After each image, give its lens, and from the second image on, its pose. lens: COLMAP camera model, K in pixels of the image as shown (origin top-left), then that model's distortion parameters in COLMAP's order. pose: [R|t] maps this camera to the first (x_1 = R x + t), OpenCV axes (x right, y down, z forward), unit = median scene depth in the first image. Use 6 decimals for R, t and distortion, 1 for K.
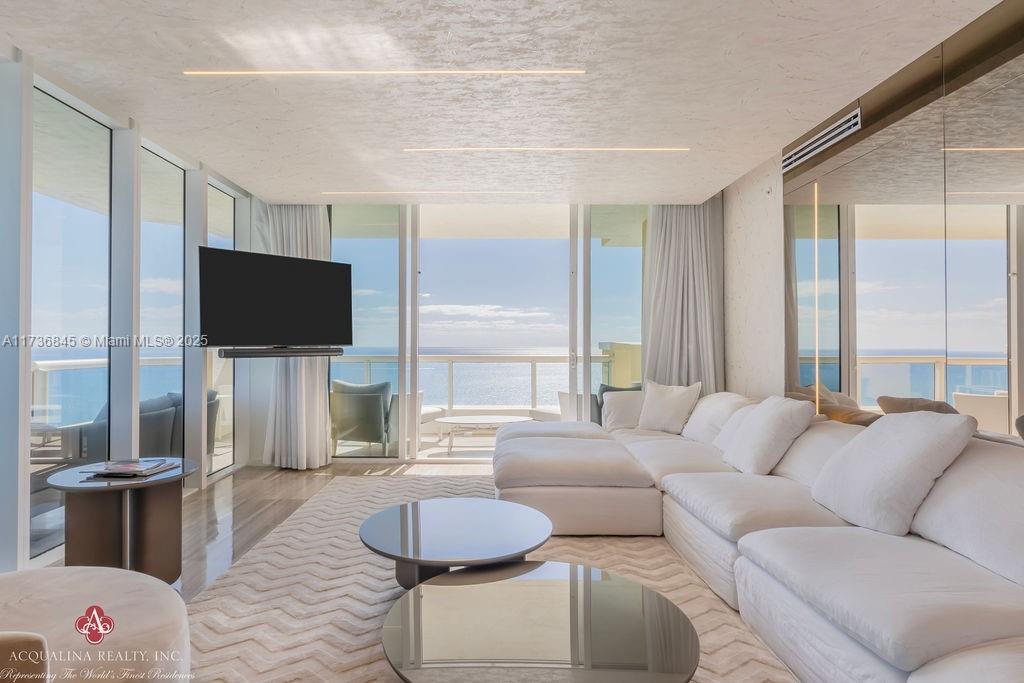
lens RADIAL K [[553.3, 0, 512.0], [0, 553.3, 341.5], [0, 0, 1]] dist [-0.015028, -0.000776]
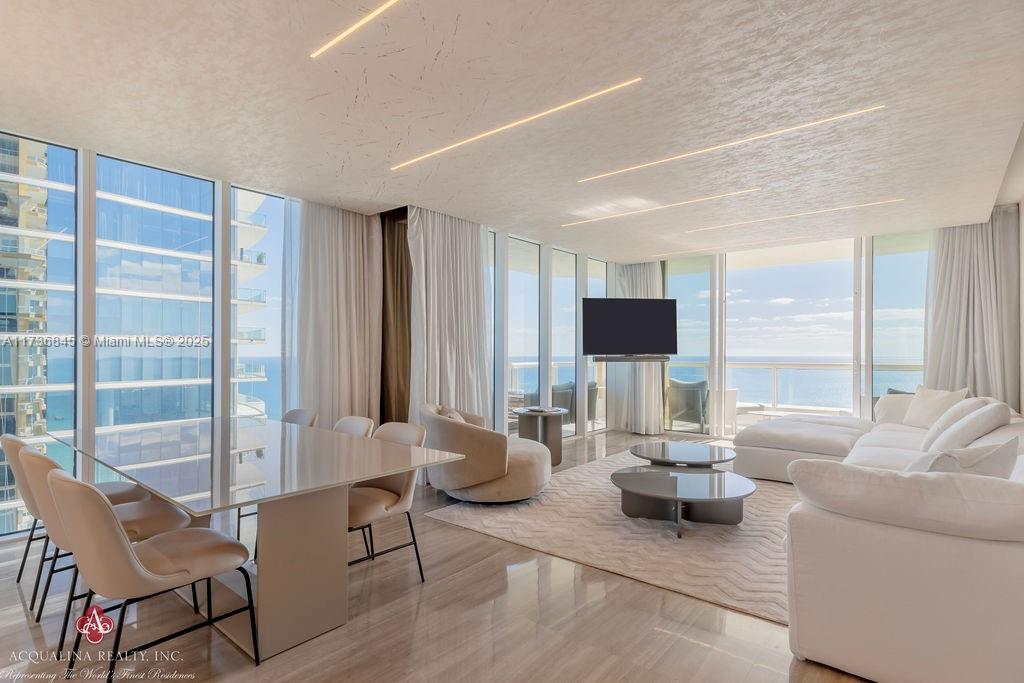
lens RADIAL K [[558.6, 0, 512.0], [0, 558.6, 341.5], [0, 0, 1]] dist [0.013203, 0.000175]
pose [[0.747115, -0.015913, -0.664504, 0.393914], [0.005078, 0.999821, -0.018234, -0.003242], [0.664675, 0.010249, 0.747062, -0.426309]]
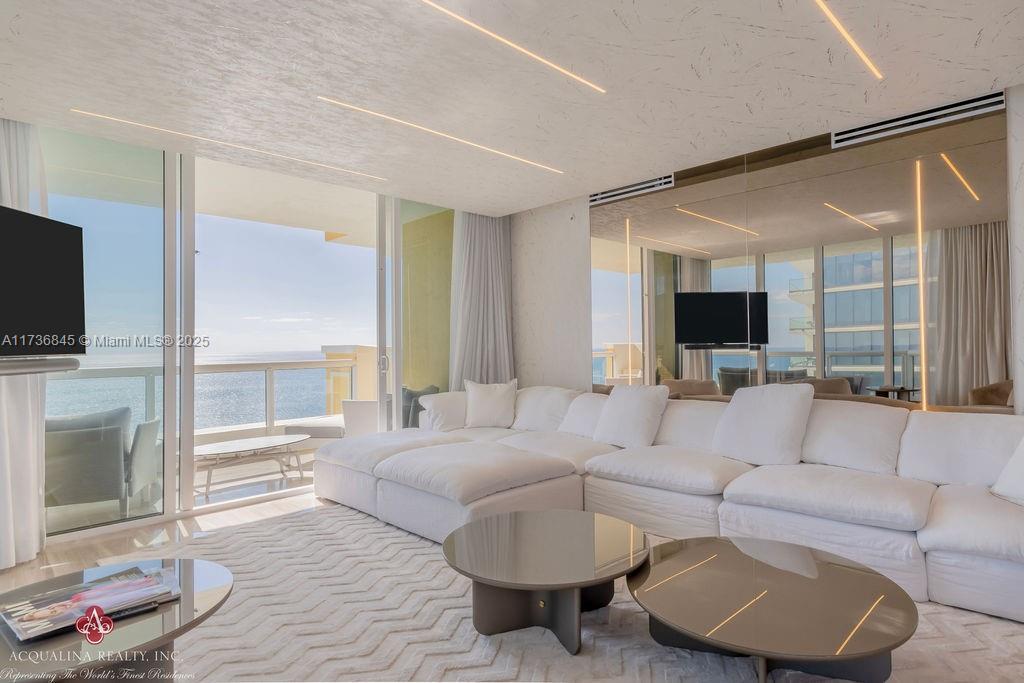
lens RADIAL K [[558.6, 0, 512.0], [0, 558.6, 341.5], [0, 0, 1]] dist [0.013203, 0.000175]
pose [[0.701534, -0.009441, 0.712573, -0.437466], [0.012270, 0.999924, 0.001168, -0.003028], [-0.712530, 0.007924, 0.701597, 0.202912]]
